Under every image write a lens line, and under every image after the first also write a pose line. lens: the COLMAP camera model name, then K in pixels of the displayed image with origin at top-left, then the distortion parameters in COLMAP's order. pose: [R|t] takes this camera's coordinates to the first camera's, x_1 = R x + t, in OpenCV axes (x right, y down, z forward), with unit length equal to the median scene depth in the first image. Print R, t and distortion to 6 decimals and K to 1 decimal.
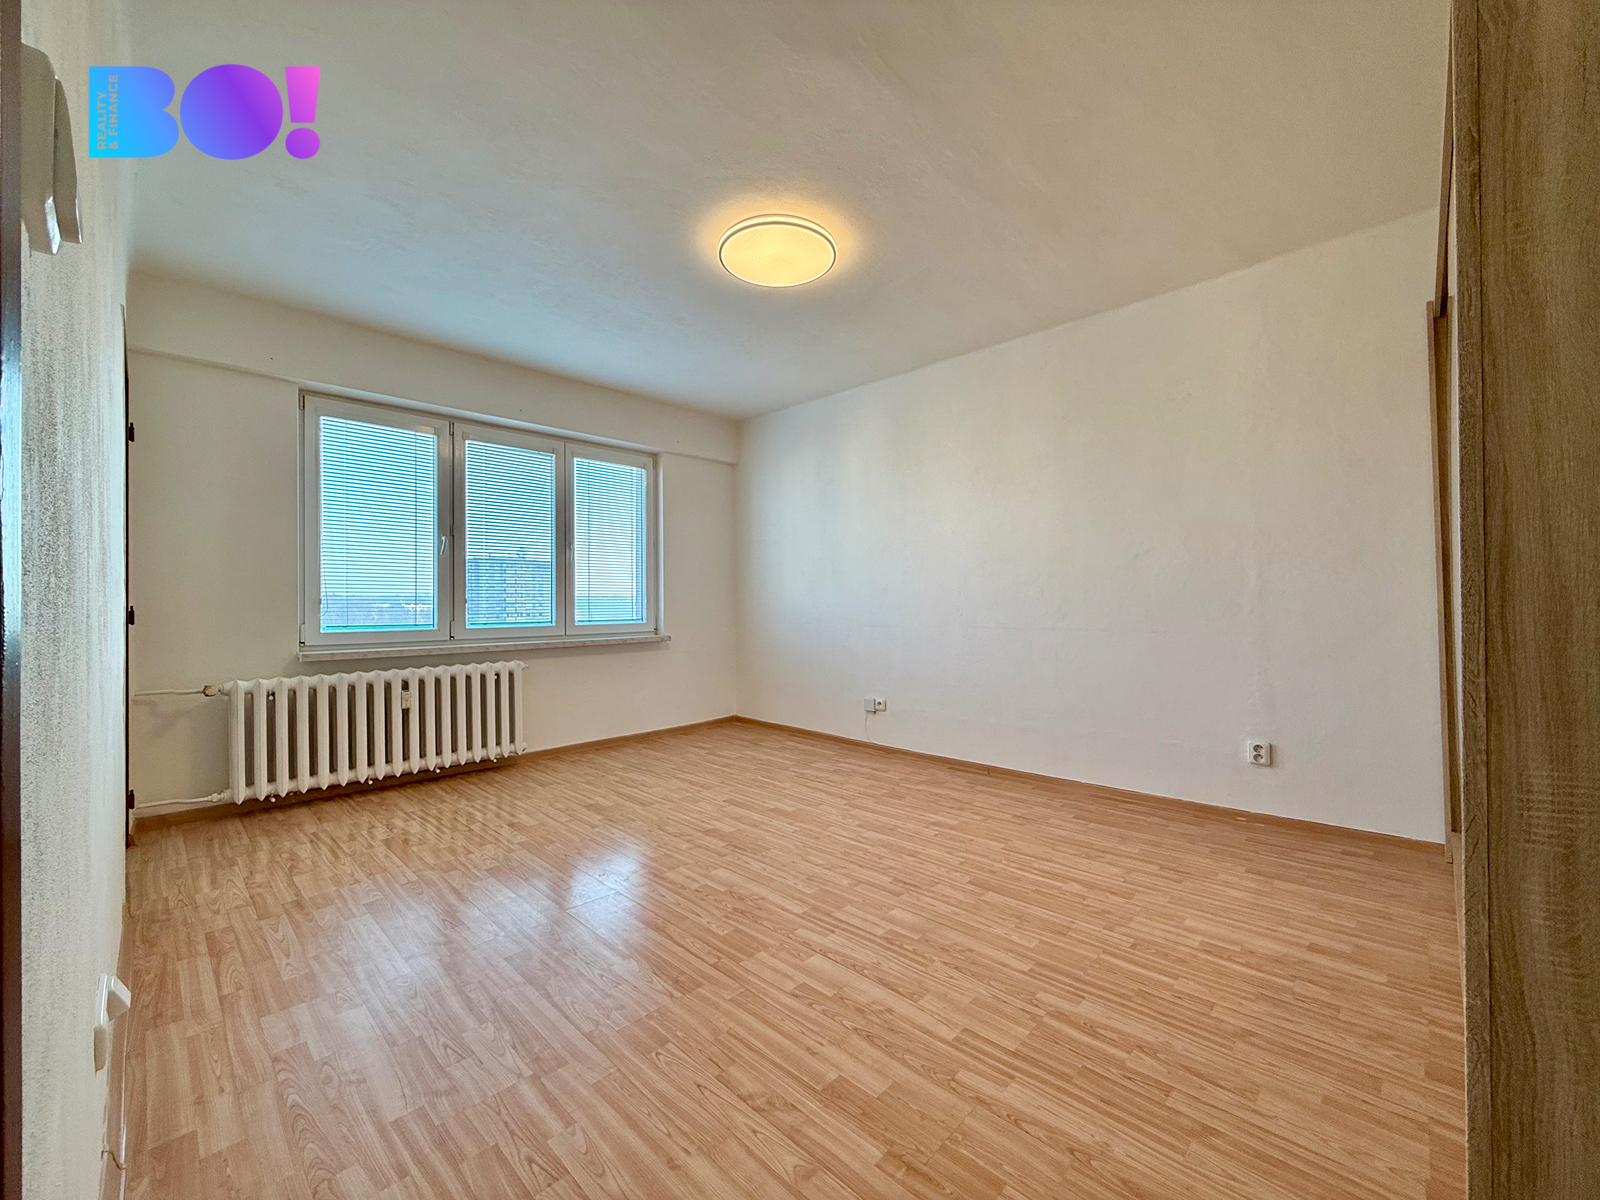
lens RADIAL K [[635.4, 0, 797.2], [0, 635.4, 598.9], [0, 0, 1]] dist [0.000325, -0.000110]
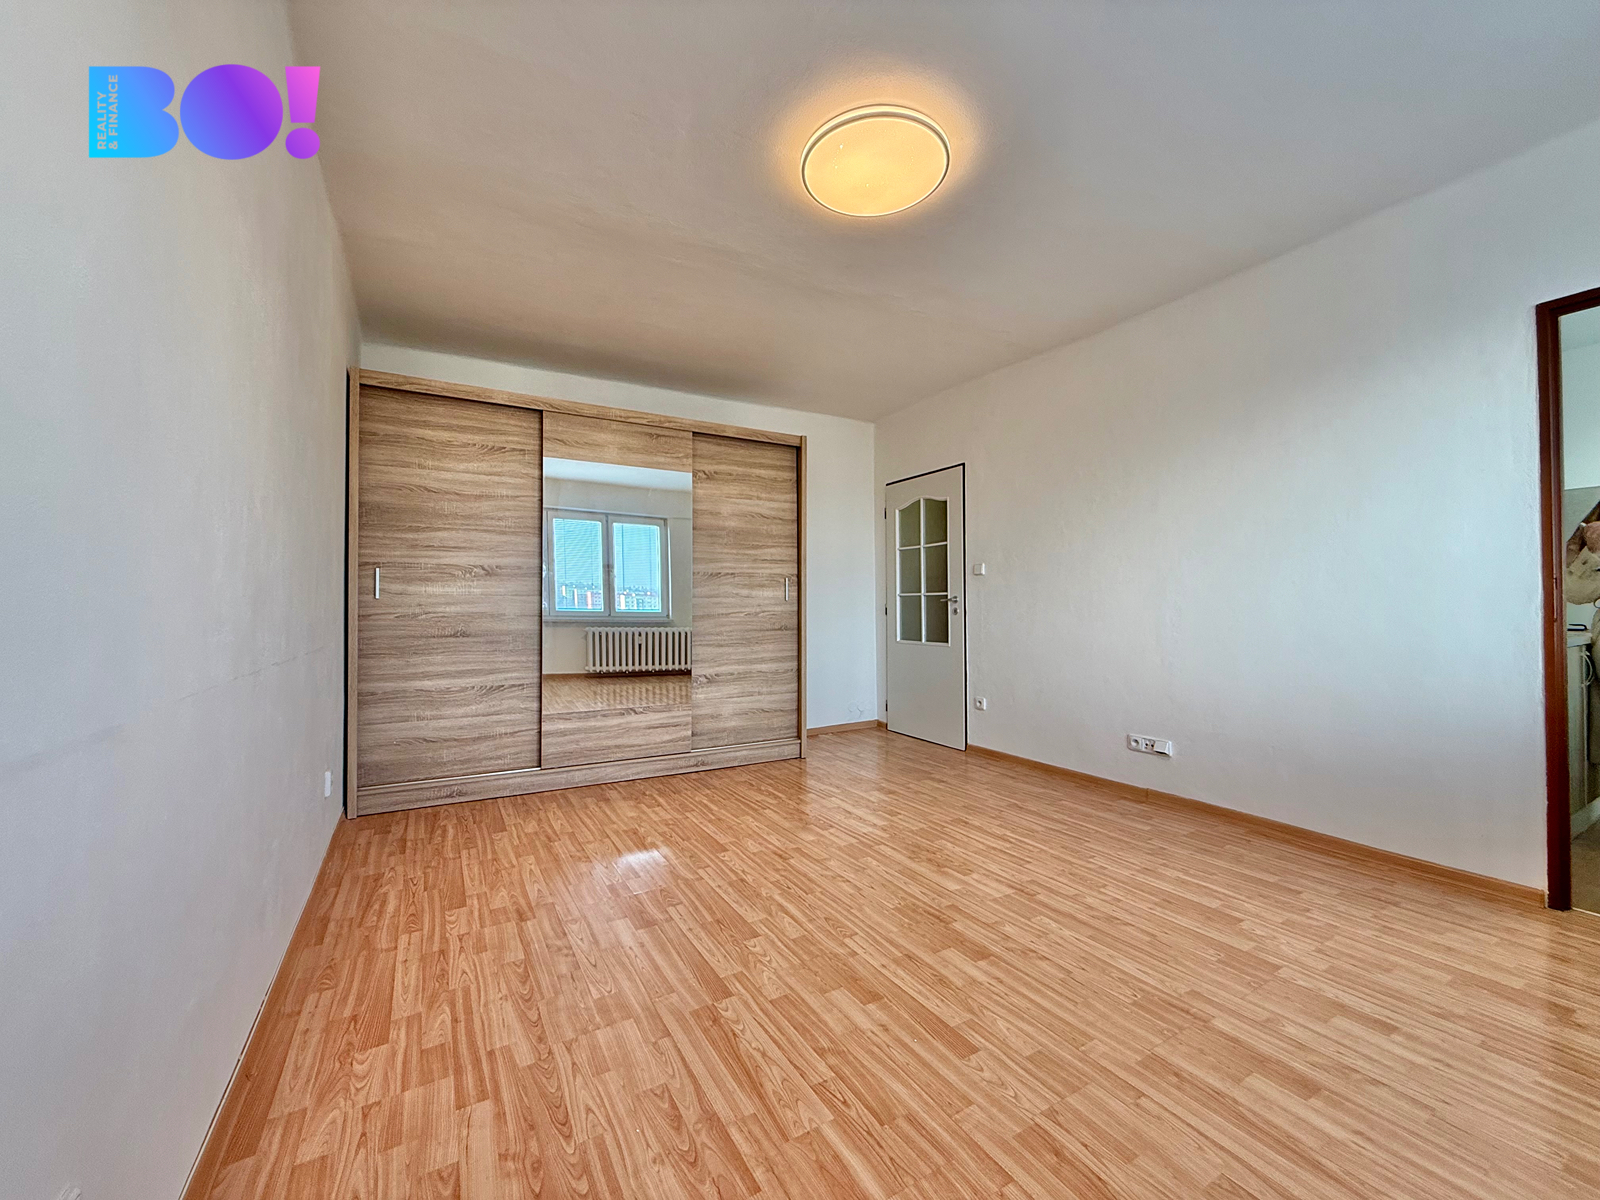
lens RADIAL K [[635.4, 0, 797.2], [0, 635.4, 598.9], [0, 0, 1]] dist [0.000325, -0.000110]
pose [[-0.960996, 0.014704, 0.276171, -0.166585], [0.009681, 0.999762, -0.019543, 0.015186], [-0.276393, -0.016107, -0.960910, 1.987261]]
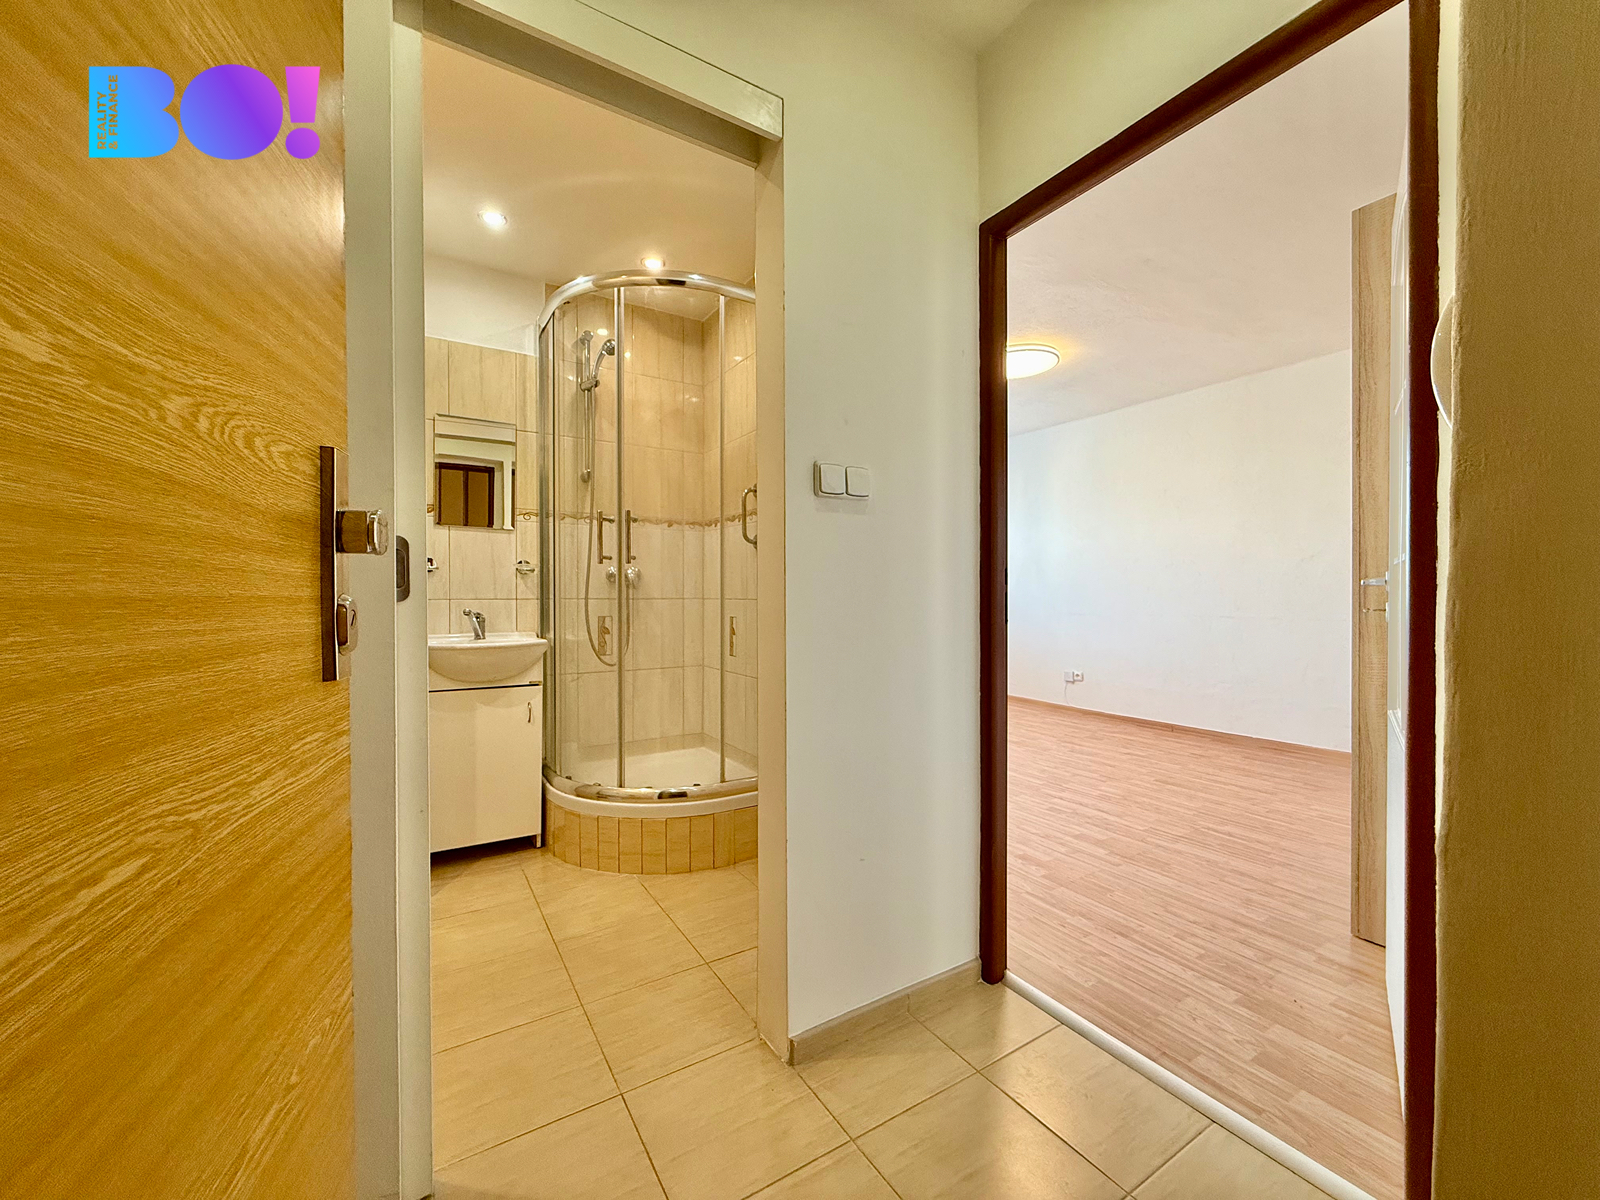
lens RADIAL K [[635.4, 0, 797.2], [0, 635.4, 598.9], [0, 0, 1]] dist [0.000325, -0.000110]
pose [[0.968327, 0.006634, -0.249598, -0.172451], [-0.003362, 0.999903, 0.013532, -0.004811], [0.249663, -0.012264, 0.968255, -0.649817]]
